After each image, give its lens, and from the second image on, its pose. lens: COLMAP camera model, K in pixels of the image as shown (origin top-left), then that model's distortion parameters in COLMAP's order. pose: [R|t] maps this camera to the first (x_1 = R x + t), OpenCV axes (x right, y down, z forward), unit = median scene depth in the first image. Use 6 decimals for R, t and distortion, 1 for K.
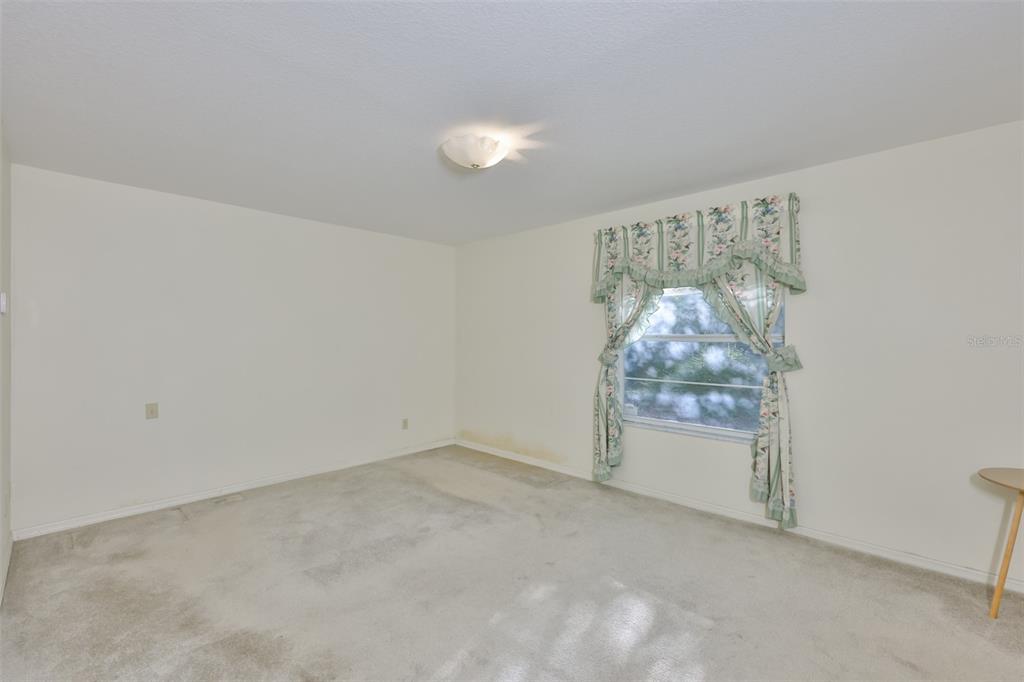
lens RADIAL K [[428.3, 0, 520.5], [0, 428.3, 336.9], [0, 0, 1]] dist [-0.001914, -0.000122]
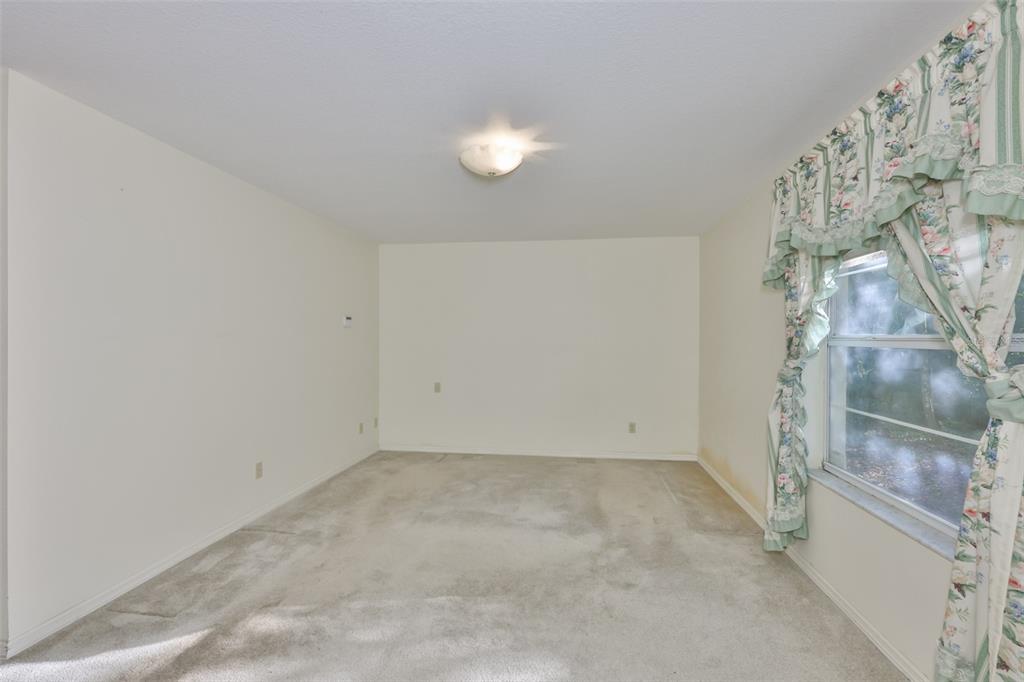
lens RADIAL K [[428.3, 0, 518.4], [0, 428.3, 341.2], [0, 0, 1]] dist [-0.001914, -0.000122]
pose [[0.609383, 0.004264, -0.792865, 0.563039], [-0.000591, 0.999988, 0.004923, -0.000221], [0.792876, -0.002531, 0.609378, 0.311714]]
